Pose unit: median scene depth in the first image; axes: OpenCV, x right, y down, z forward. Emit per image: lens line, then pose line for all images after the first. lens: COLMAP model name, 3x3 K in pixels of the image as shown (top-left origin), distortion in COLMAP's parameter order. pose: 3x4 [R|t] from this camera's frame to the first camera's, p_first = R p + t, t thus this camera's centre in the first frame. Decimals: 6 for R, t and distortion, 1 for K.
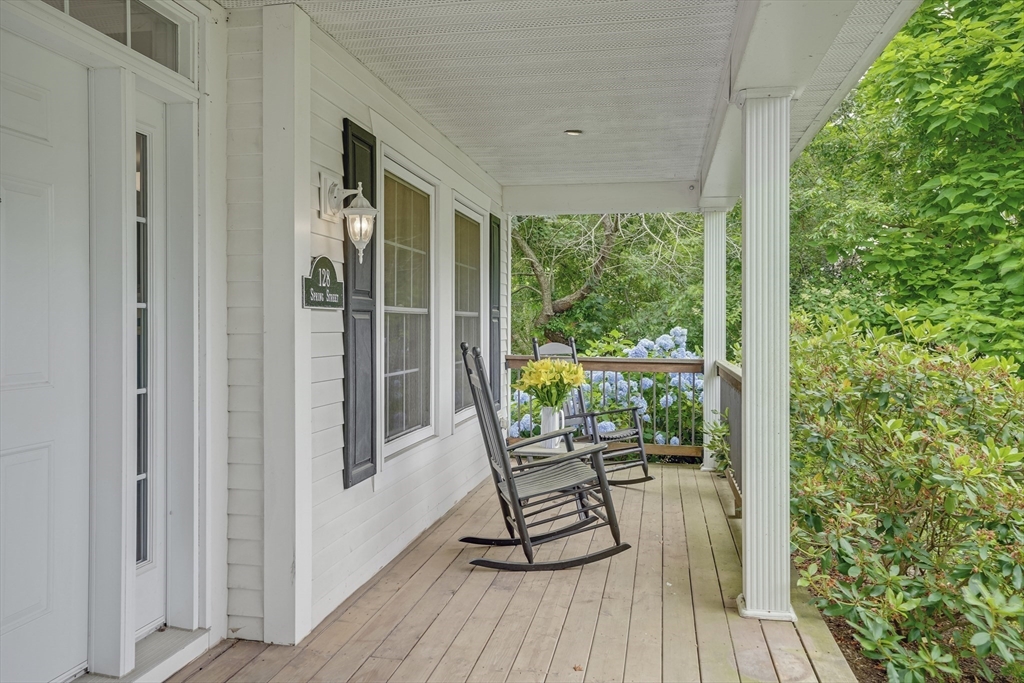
lens RADIAL K [[765.4, 0, 513.5], [0, 765.4, 329.4], [0, 0, 1]] dist [0.001799, -0.002300]
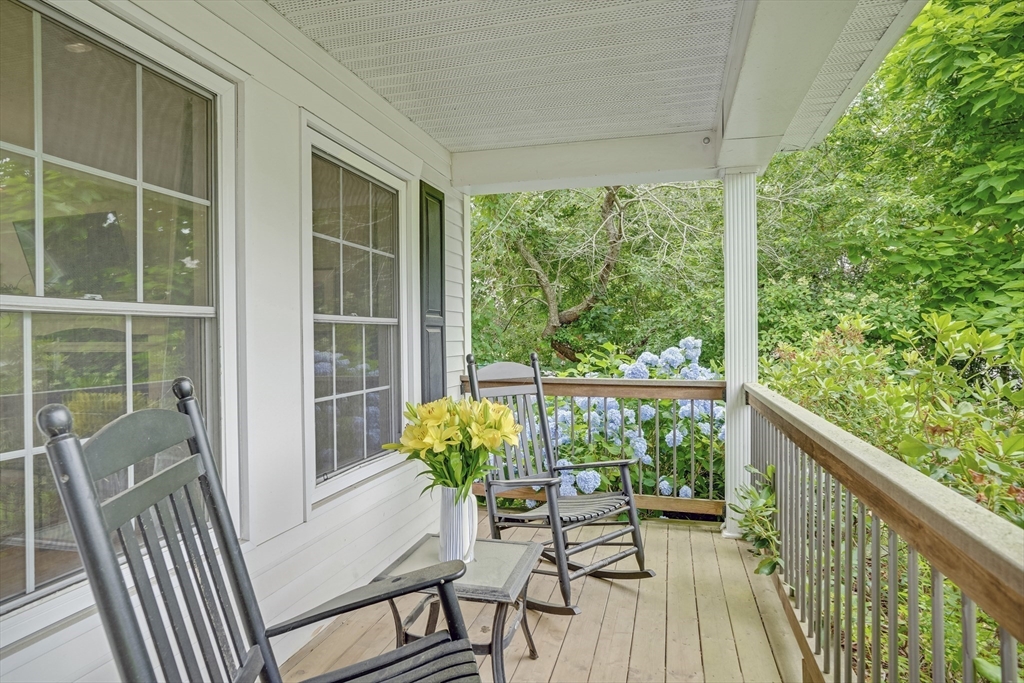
lens RADIAL K [[563.9, 0, 512.0], [0, 563.9, 341.5], [0, 0, 1]] dist [-0.080184, 0.060608]
pose [[0.996327, -0.009769, -0.085076, 0.087129], [0.010024, 0.999946, 0.002566, -0.001428], [0.085046, -0.003409, 0.996371, 0.431698]]
